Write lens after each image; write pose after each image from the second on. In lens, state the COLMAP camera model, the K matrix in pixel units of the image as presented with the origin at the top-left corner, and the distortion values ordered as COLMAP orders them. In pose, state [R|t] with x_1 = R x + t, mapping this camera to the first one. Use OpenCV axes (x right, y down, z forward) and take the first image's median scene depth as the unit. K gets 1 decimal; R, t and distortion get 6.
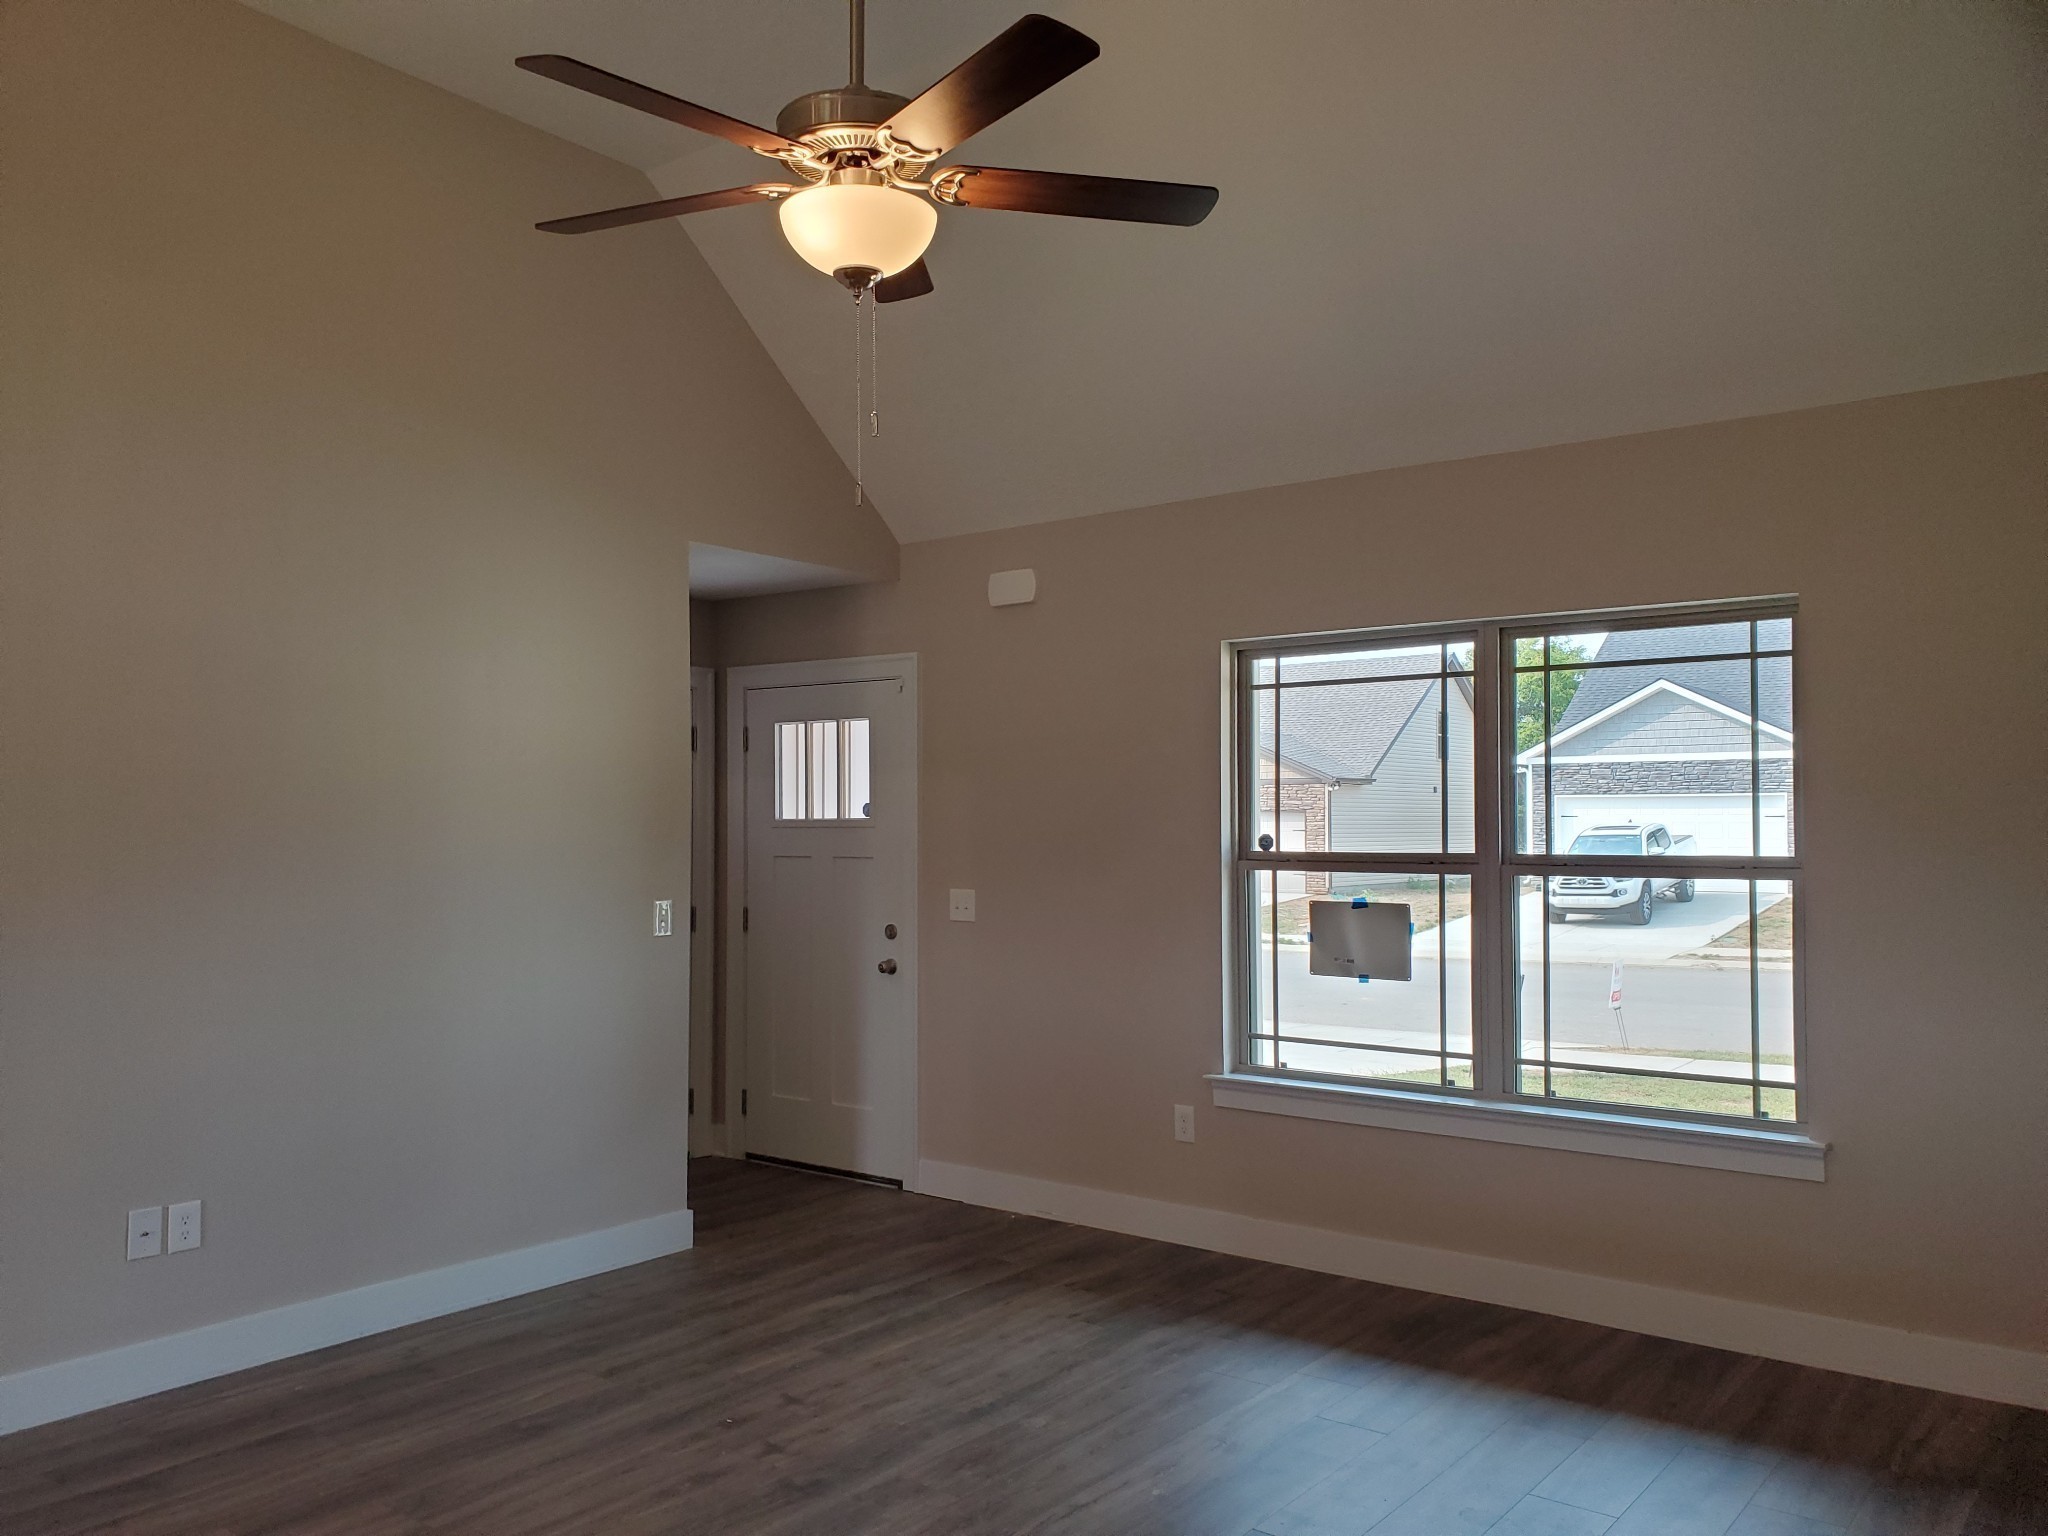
lens RADIAL K [[1597.3, 0, 1033.6], [0, 1597.3, 783.2], [0, 0, 1]] dist [0.011892, -0.009509]
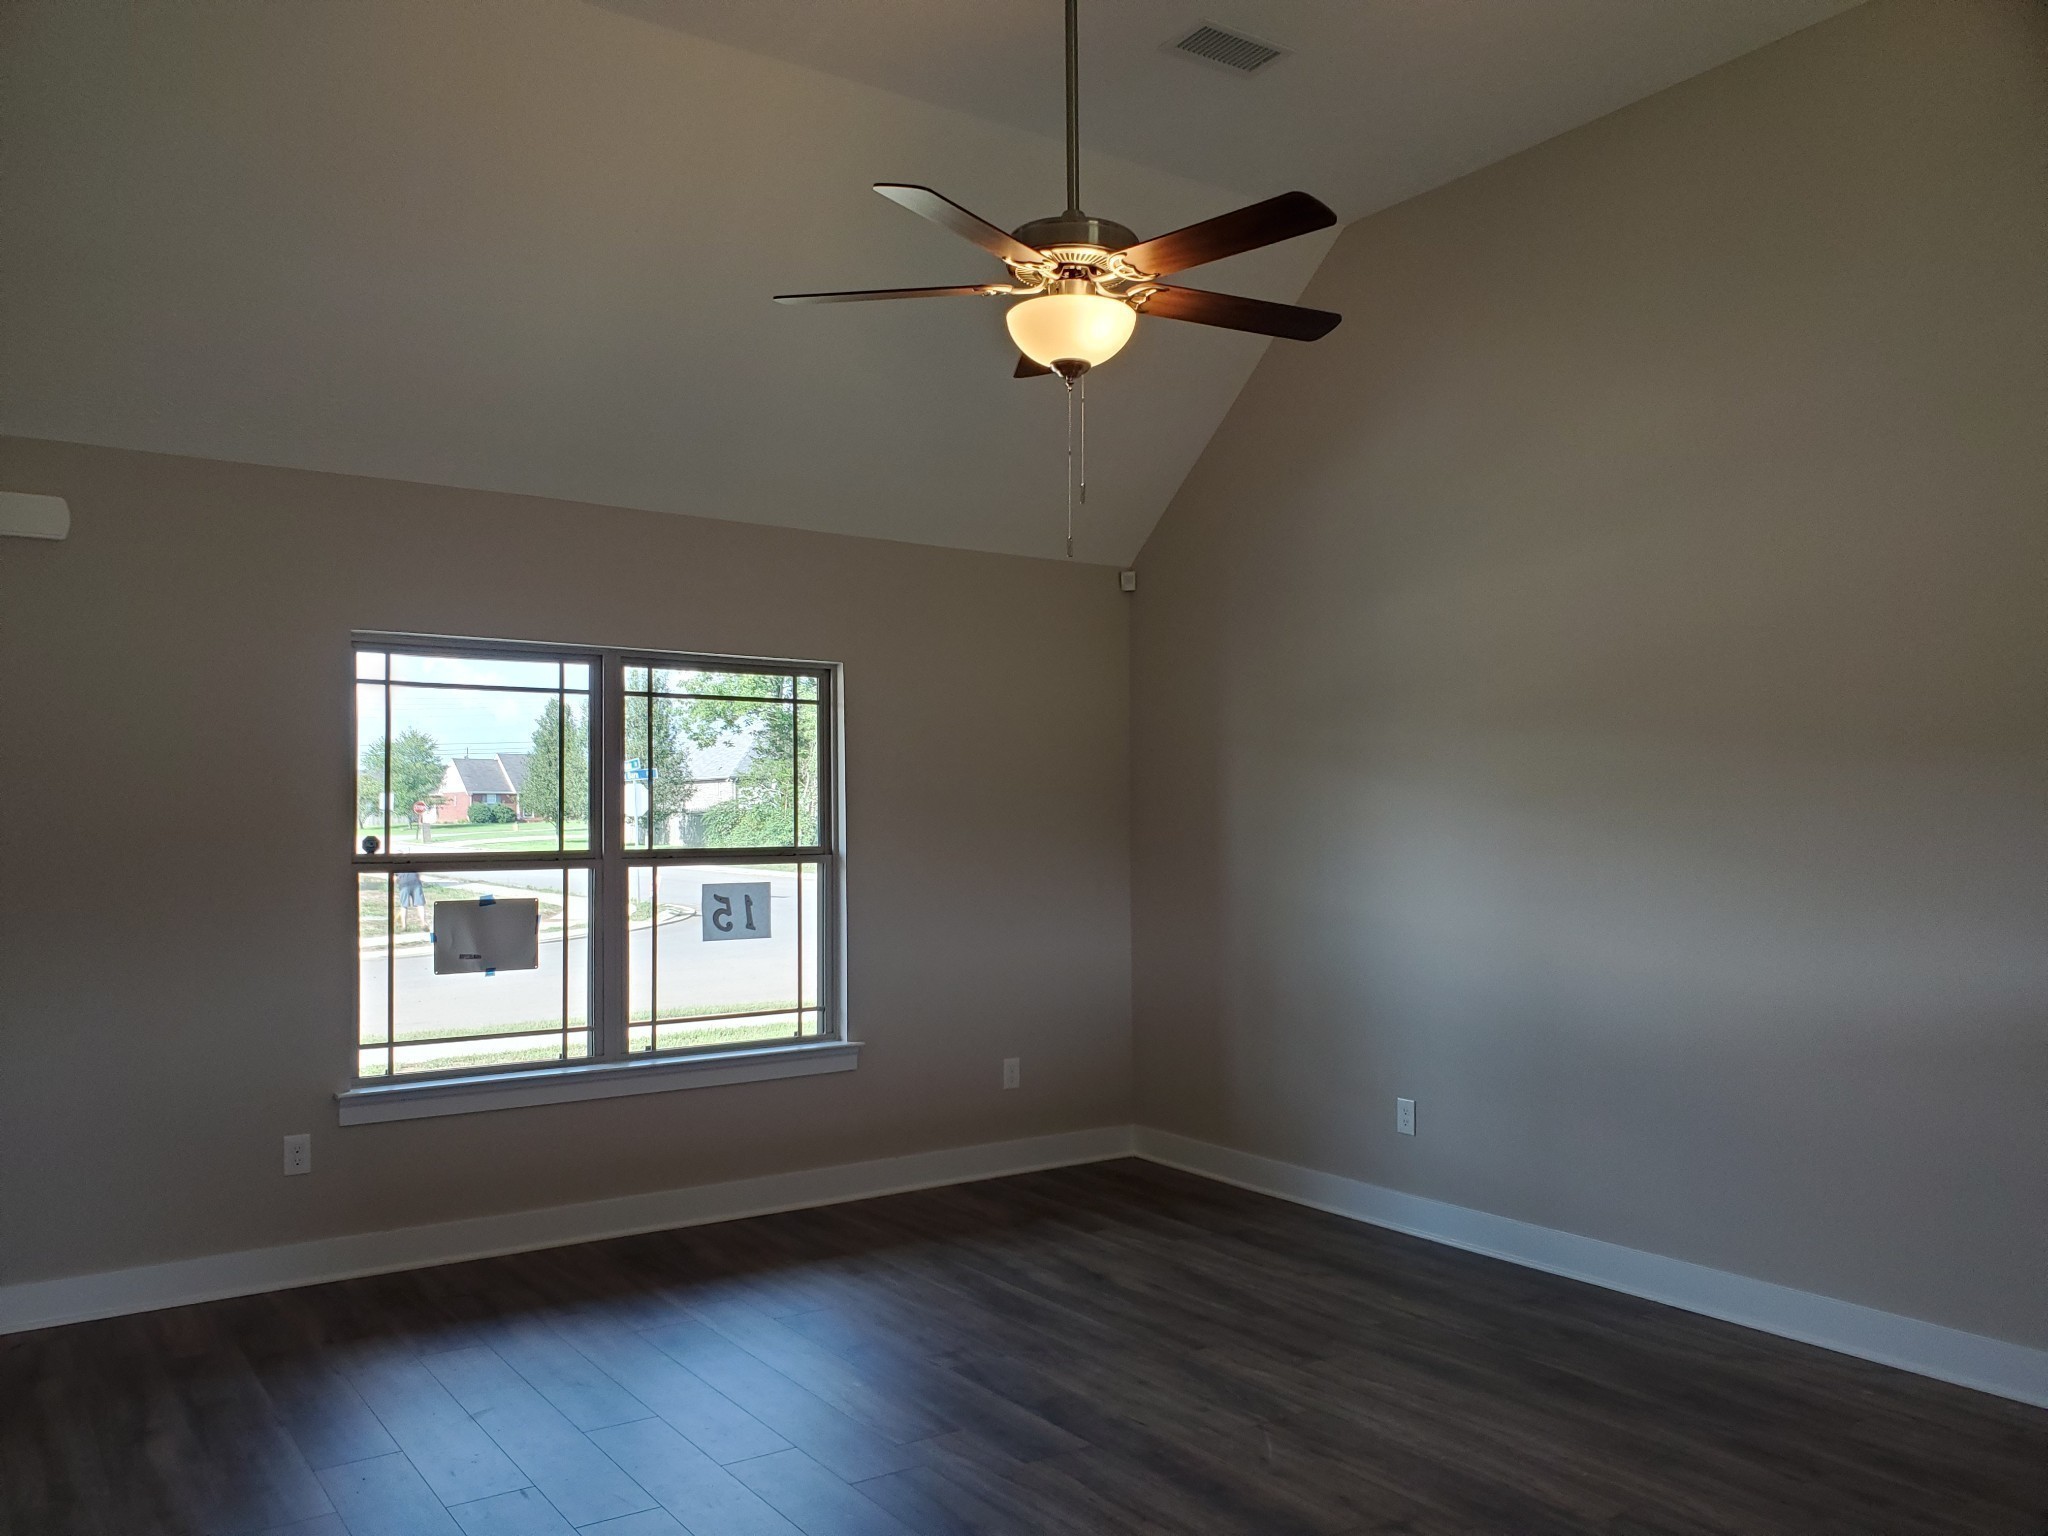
lens RADIAL K [[1597.3, 0, 1028.4], [0, 1597.3, 762.0], [0, 0, 1]] dist [0.011892, -0.009509]
pose [[0.298291, 0.033351, 0.953892, -0.741902], [-0.018236, 0.999406, -0.029240, 0.009308], [-0.954301, -0.008674, 0.298722, 0.371675]]
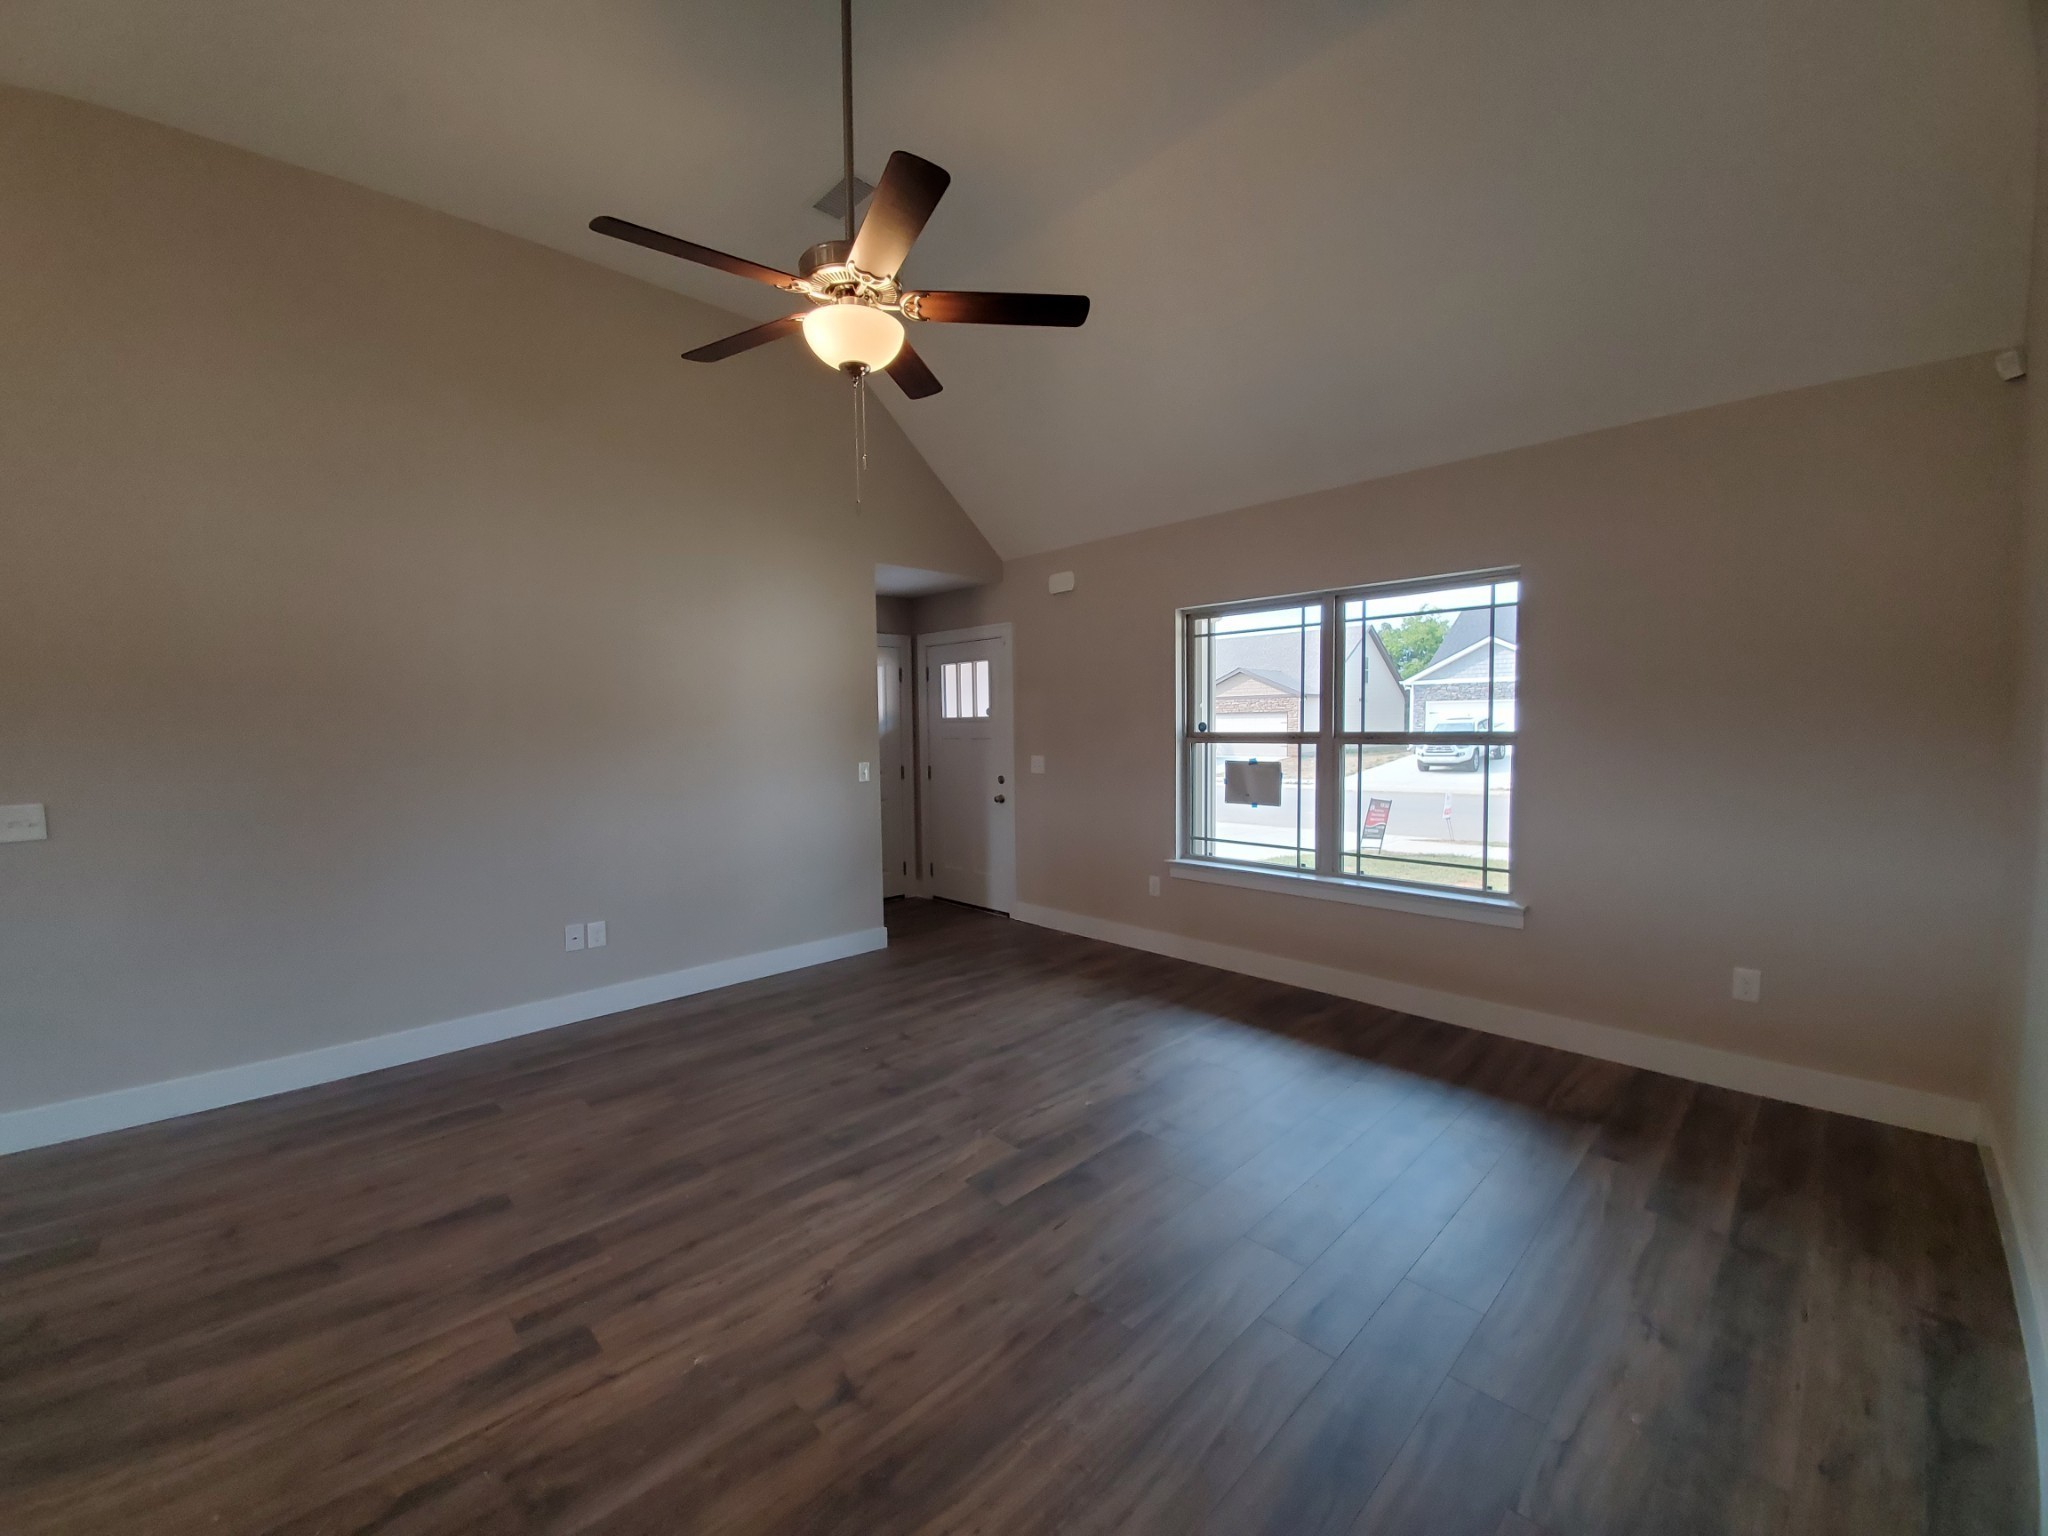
lens RADIAL K [[828.3, 0, 1033.0], [0, 828.3, 775.2], [0, 0, 1]] dist [-0.000559, -0.000546]
pose [[0.991462, -0.002860, -0.130365, 0.092735], [0.014687, 0.995847, 0.089854, 0.006720], [0.129566, -0.091001, 0.987386, 0.096861]]
